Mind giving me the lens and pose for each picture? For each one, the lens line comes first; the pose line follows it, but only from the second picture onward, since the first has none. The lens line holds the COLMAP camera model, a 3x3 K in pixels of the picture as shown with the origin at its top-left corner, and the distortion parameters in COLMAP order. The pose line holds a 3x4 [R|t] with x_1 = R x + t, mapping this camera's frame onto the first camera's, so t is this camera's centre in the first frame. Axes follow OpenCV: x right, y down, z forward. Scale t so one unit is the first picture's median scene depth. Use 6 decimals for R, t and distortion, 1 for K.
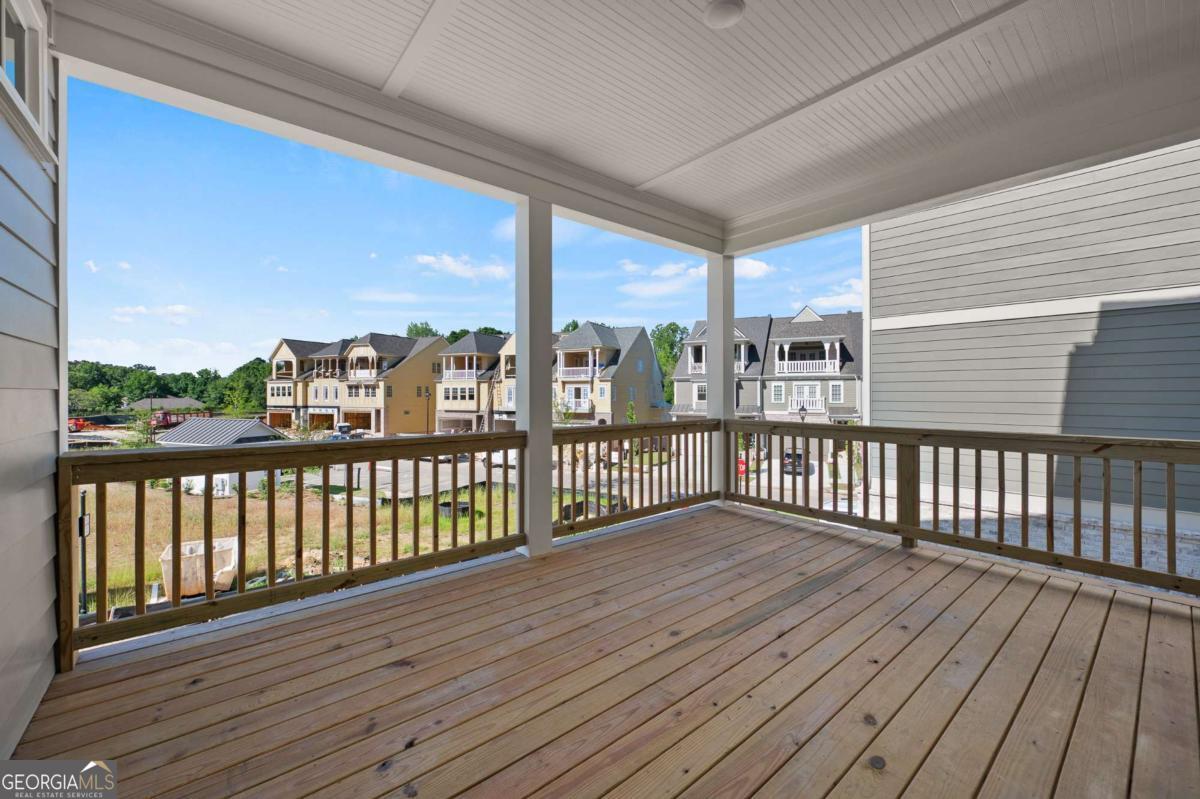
lens RADIAL K [[473.2, 0, 603.3], [0, 473.2, 396.0], [0, 0, 1]] dist [0.000775, 0.000028]
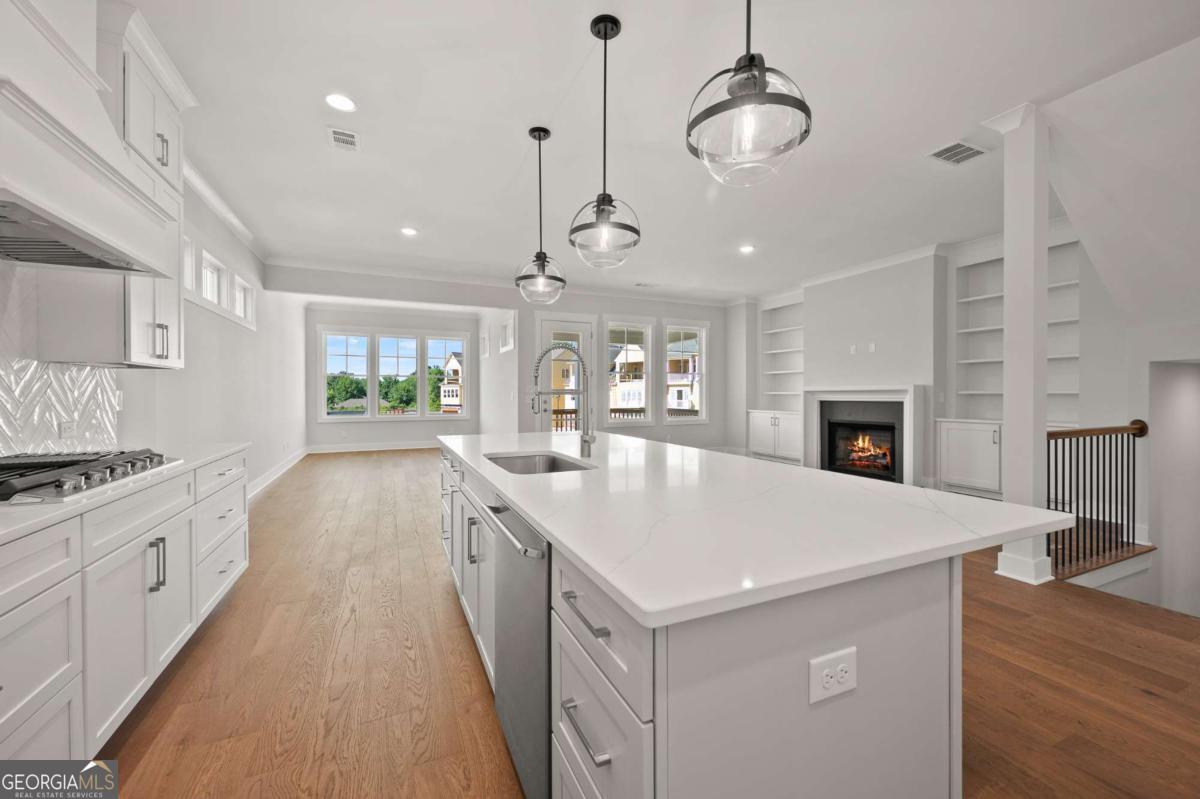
lens RADIAL K [[473.2, 0, 598.5], [0, 473.2, 396.8], [0, 0, 1]] dist [0.000775, 0.000028]
pose [[0.966477, -0.000737, -0.256751, 0.047852], [0.001140, 0.999998, 0.001421, -0.002095], [0.256750, -0.001666, 0.966477, -0.176805]]
